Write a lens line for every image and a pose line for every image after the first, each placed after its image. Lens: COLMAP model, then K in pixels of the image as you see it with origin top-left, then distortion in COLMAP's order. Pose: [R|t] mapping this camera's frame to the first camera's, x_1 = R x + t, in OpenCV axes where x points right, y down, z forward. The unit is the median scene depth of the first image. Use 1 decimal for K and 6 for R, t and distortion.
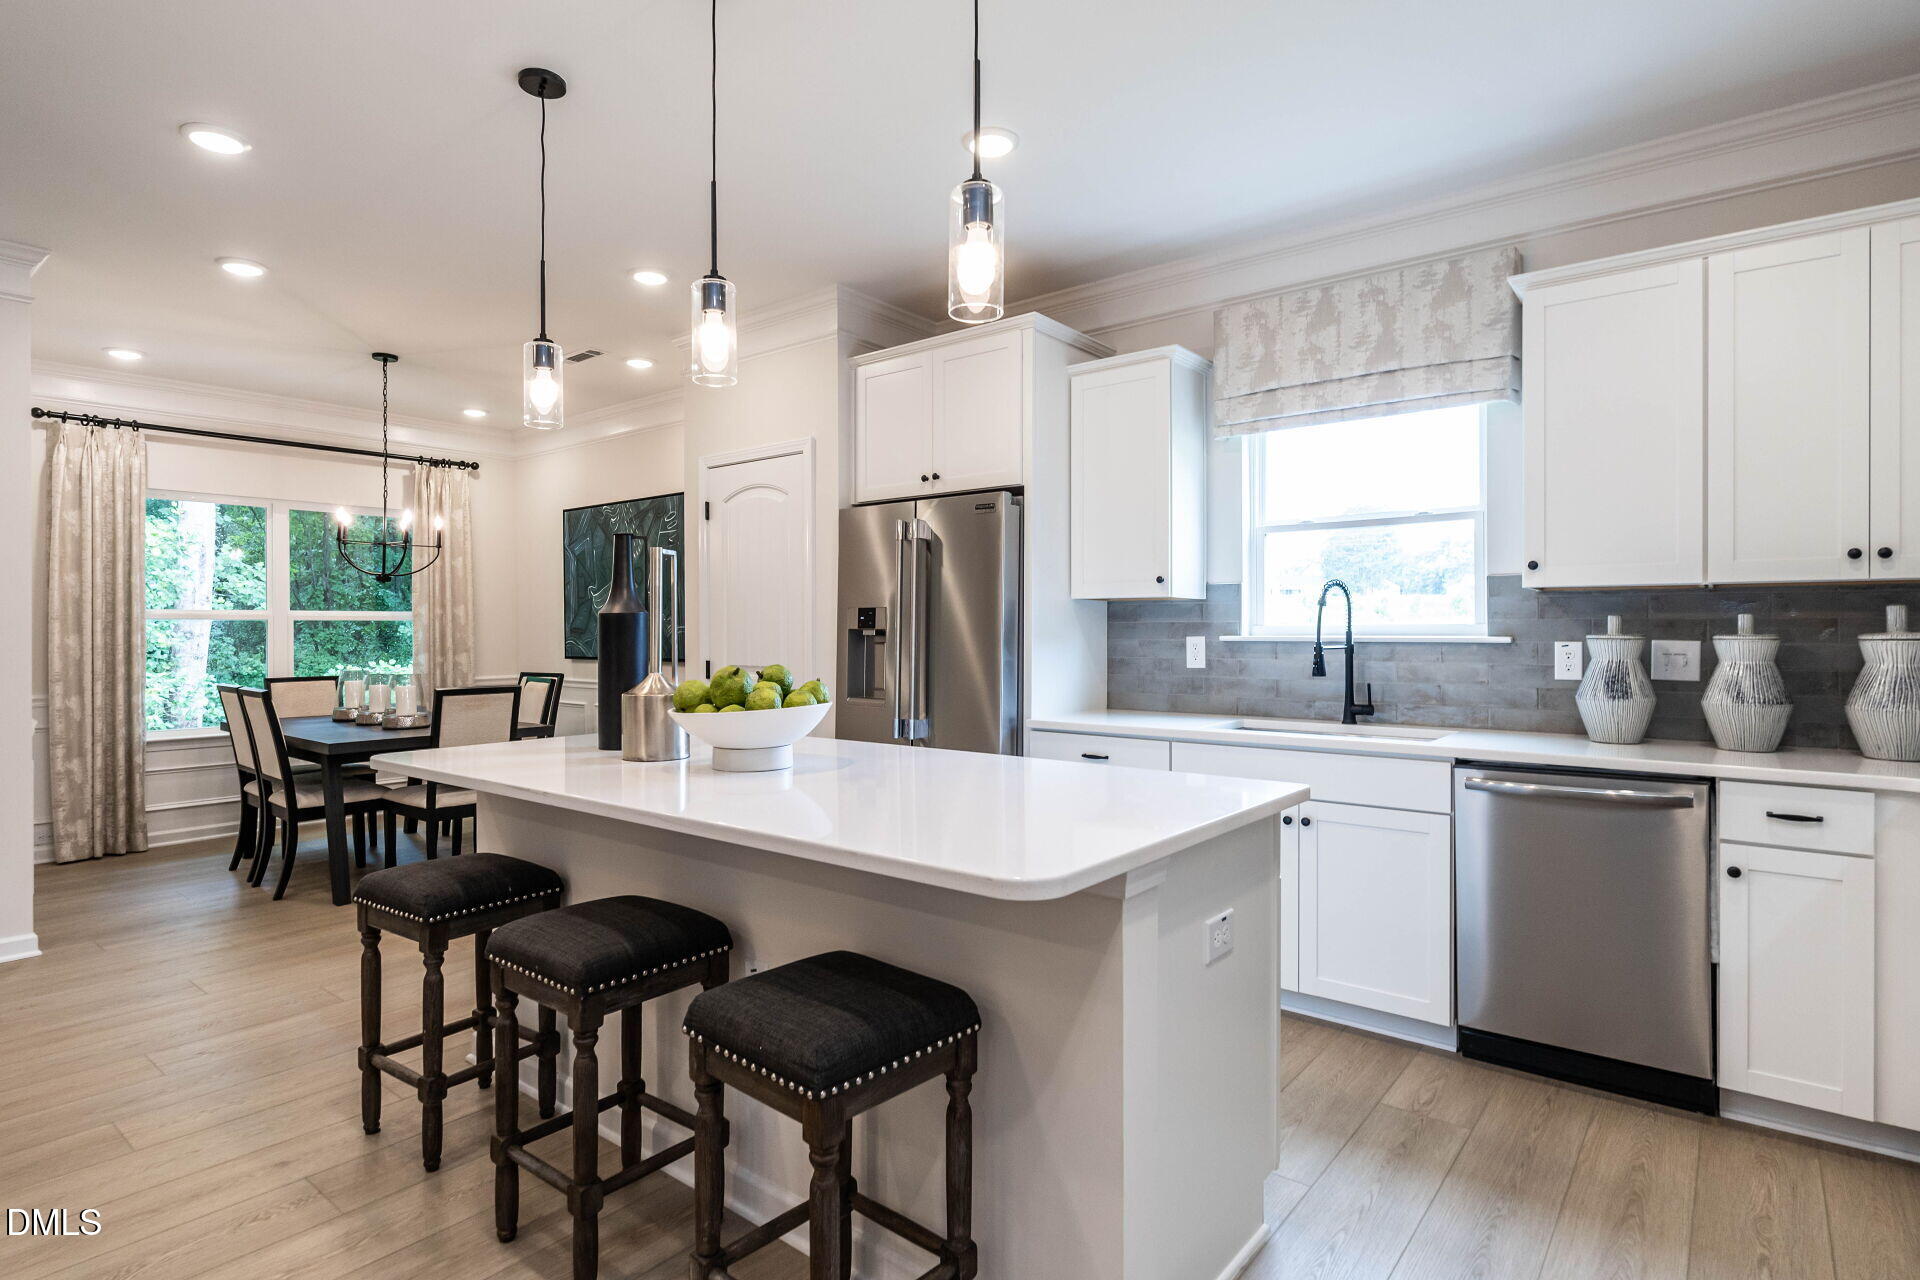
lens RADIAL K [[996.6, 0, 960.0], [0, 996.6, 640.0], [0, 0, 1]] dist [-0.003550, -0.000448]
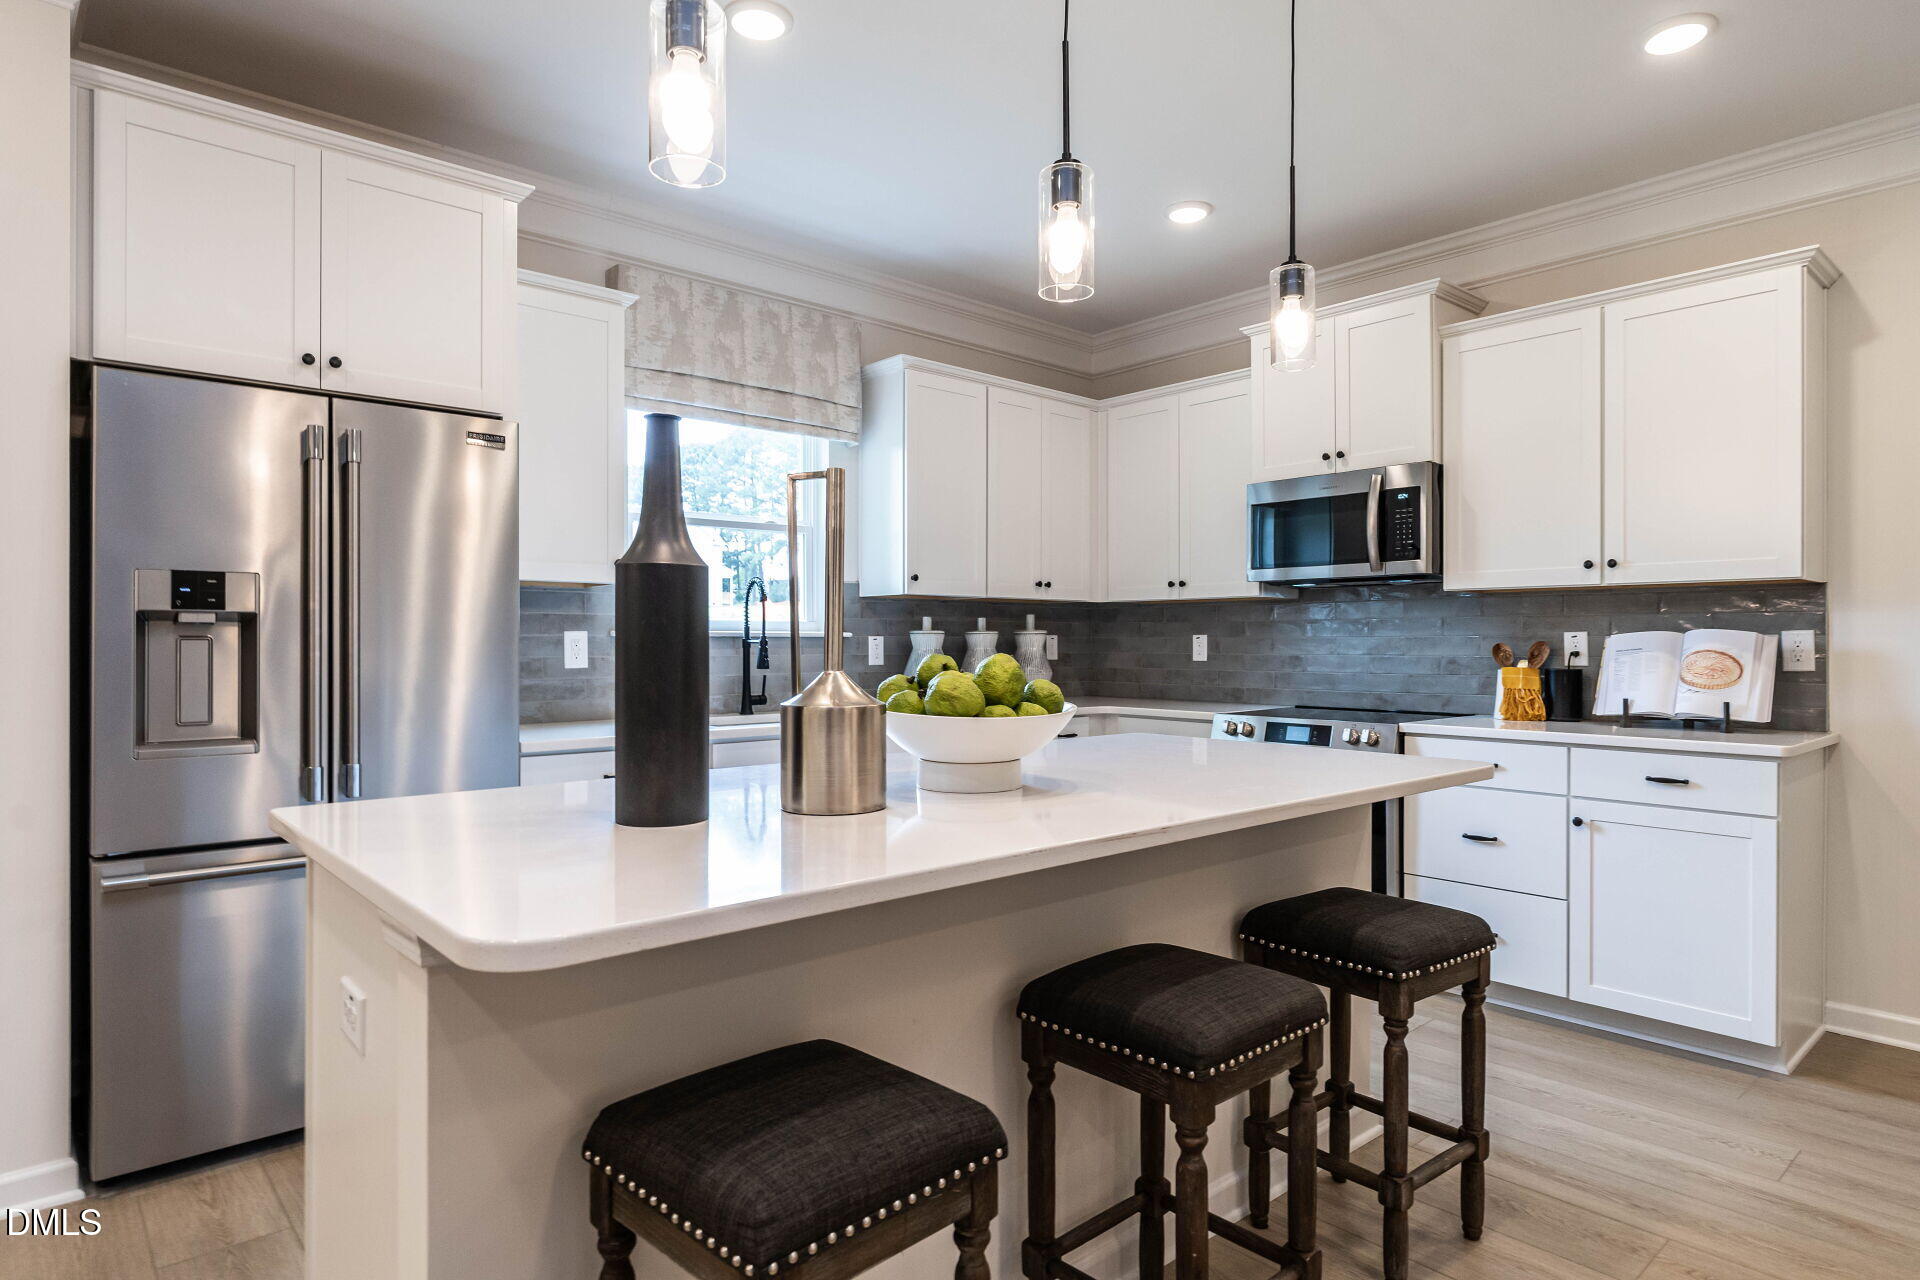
lens RADIAL K [[1067.4, 0, 960.0], [0, 1067.4, 640.0], [0, 0, 1]] dist [-0.000639, -0.000131]
pose [[0.168574, 0.001573, 0.985688, -0.699648], [0.005112, 0.999984, -0.002470, 0.009478], [-0.985676, 0.005455, 0.168563, 0.603840]]
